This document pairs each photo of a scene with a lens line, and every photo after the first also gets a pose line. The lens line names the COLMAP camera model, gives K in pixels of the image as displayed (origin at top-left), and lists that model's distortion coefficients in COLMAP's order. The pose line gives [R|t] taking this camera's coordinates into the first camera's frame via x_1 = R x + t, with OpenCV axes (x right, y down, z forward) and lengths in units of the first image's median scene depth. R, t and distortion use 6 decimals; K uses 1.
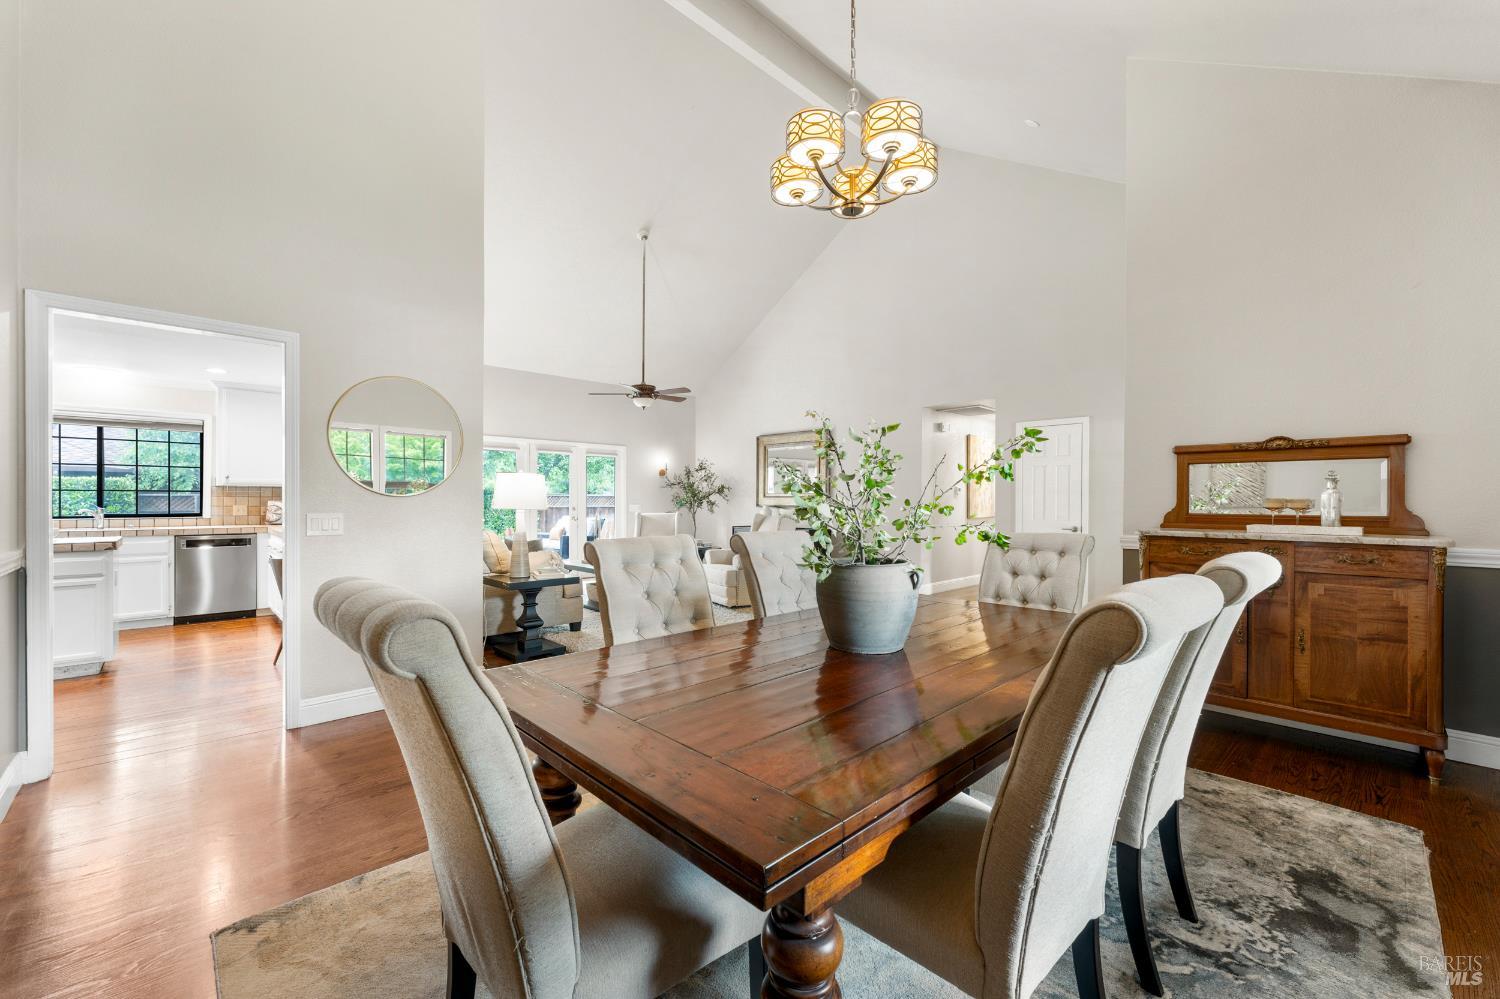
lens RADIAL K [[603.3, 0, 753.3], [0, 603.3, 500.5], [0, 0, 1]] dist [0.000220, 0.000353]
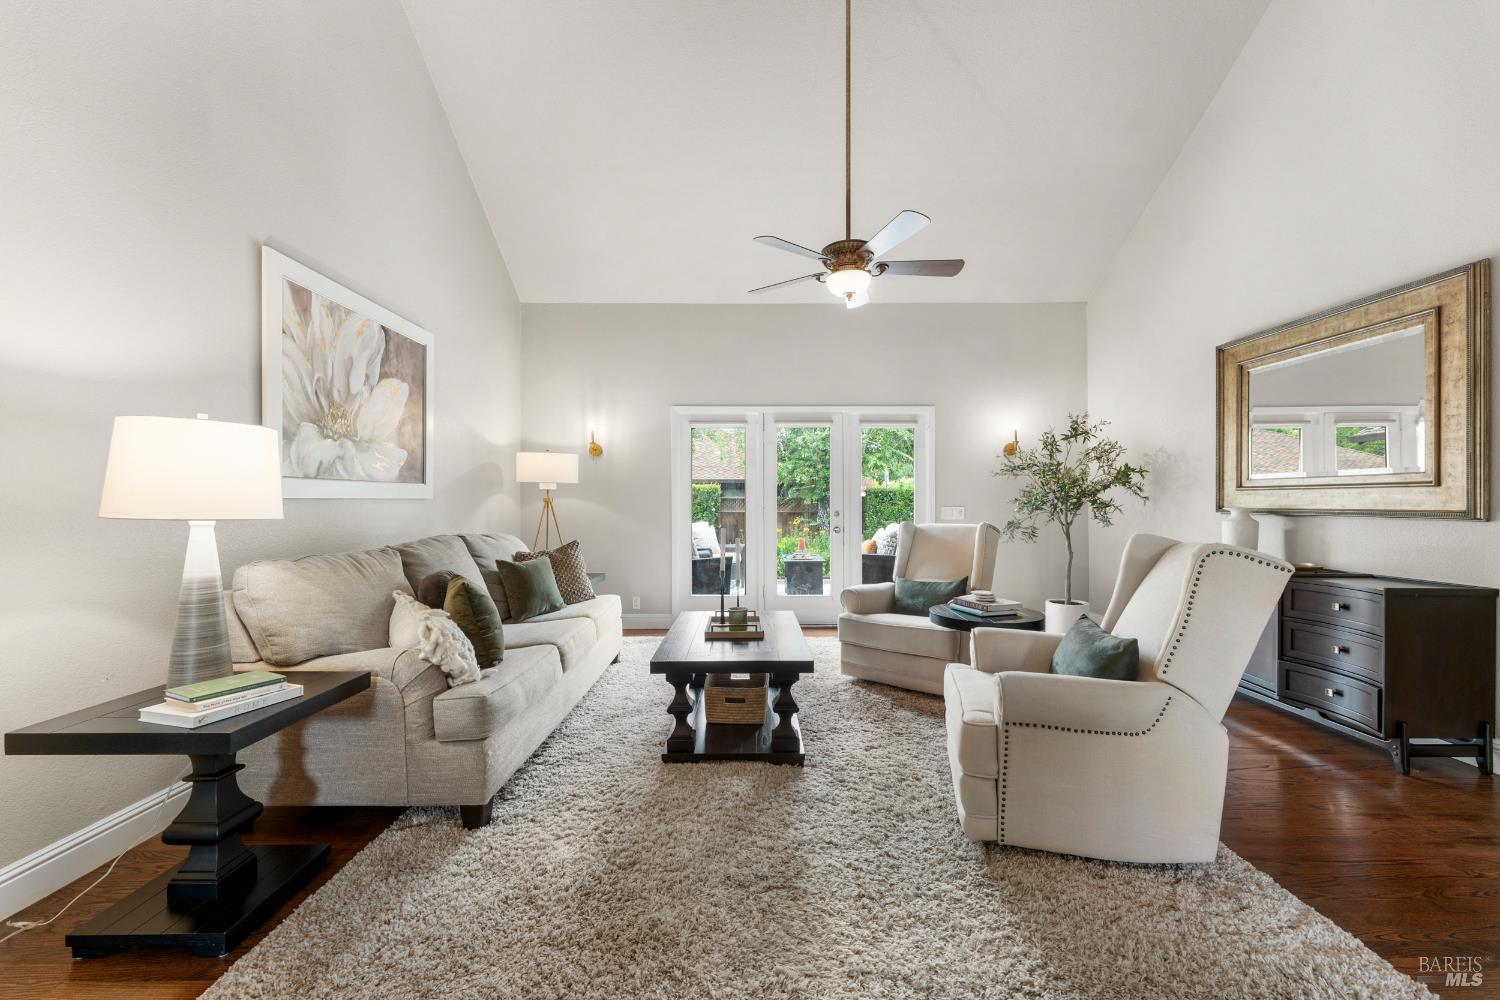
lens RADIAL K [[603.3, 0, 749.6], [0, 603.3, 500.4], [0, 0, 1]] dist [0.000220, 0.000353]
pose [[0.725363, -0.006649, -0.688334, 0.057736], [0.000857, 0.999961, -0.008756, 0.005285], [0.688366, 0.005761, 0.725341, 0.462765]]
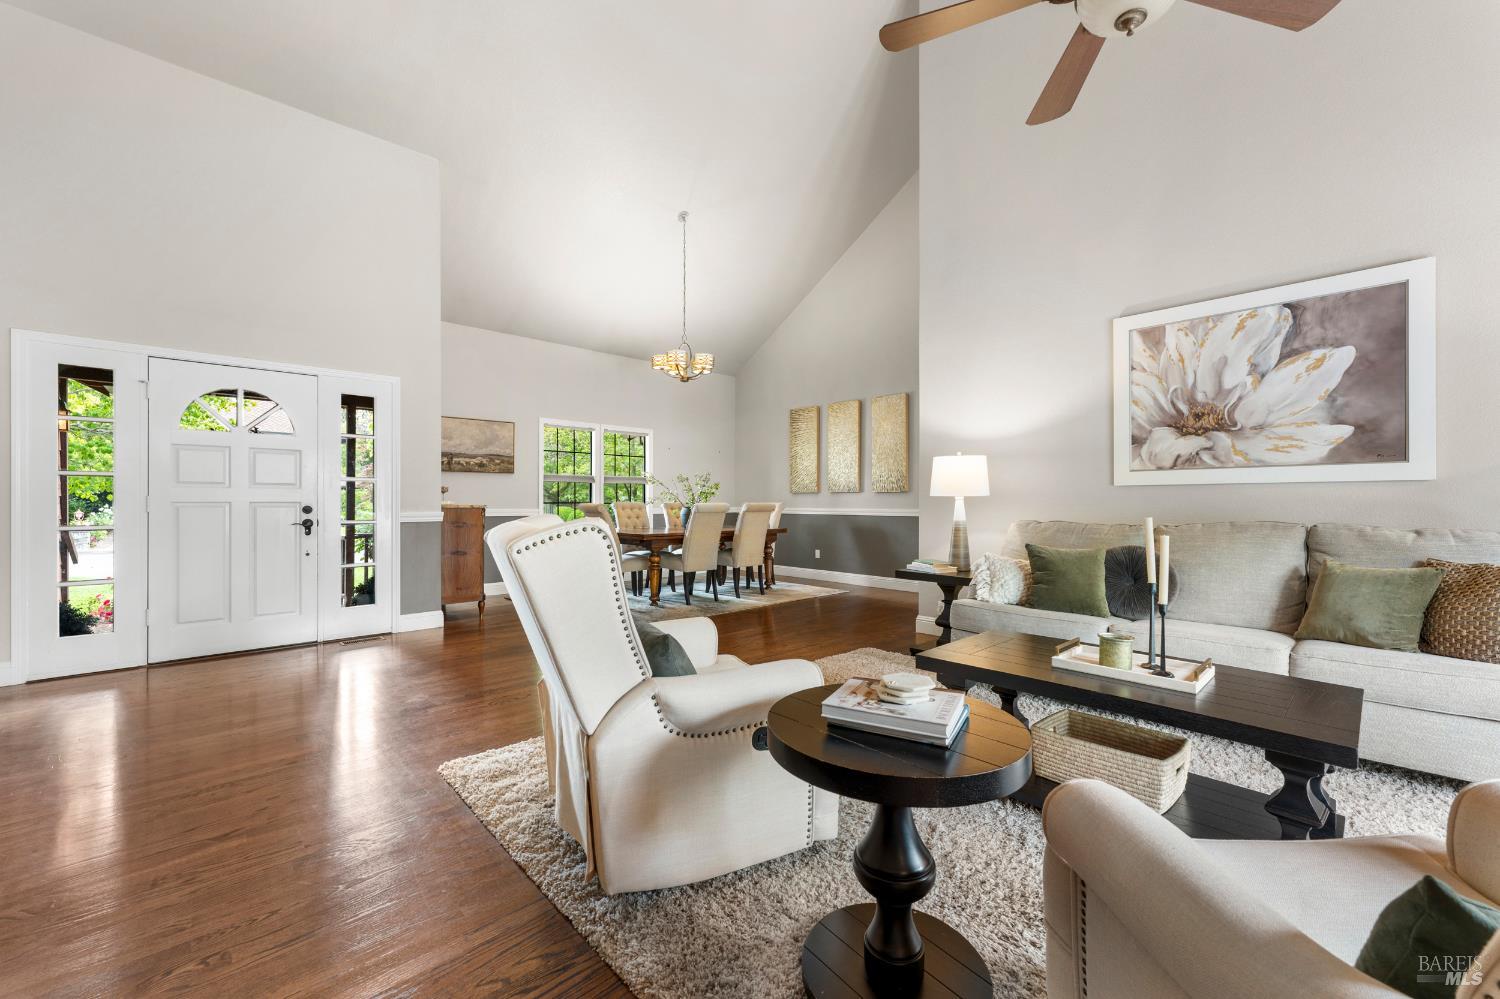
lens RADIAL K [[603.3, 0, 749.1], [0, 603.3, 503.0], [0, 0, 1]] dist [0.000220, 0.000353]
pose [[-0.999987, -0.004897, 0.001703, -0.054029], [-0.004890, 0.999981, 0.003712, 0.014138], [-0.001722, 0.003704, -0.999992, 0.990569]]
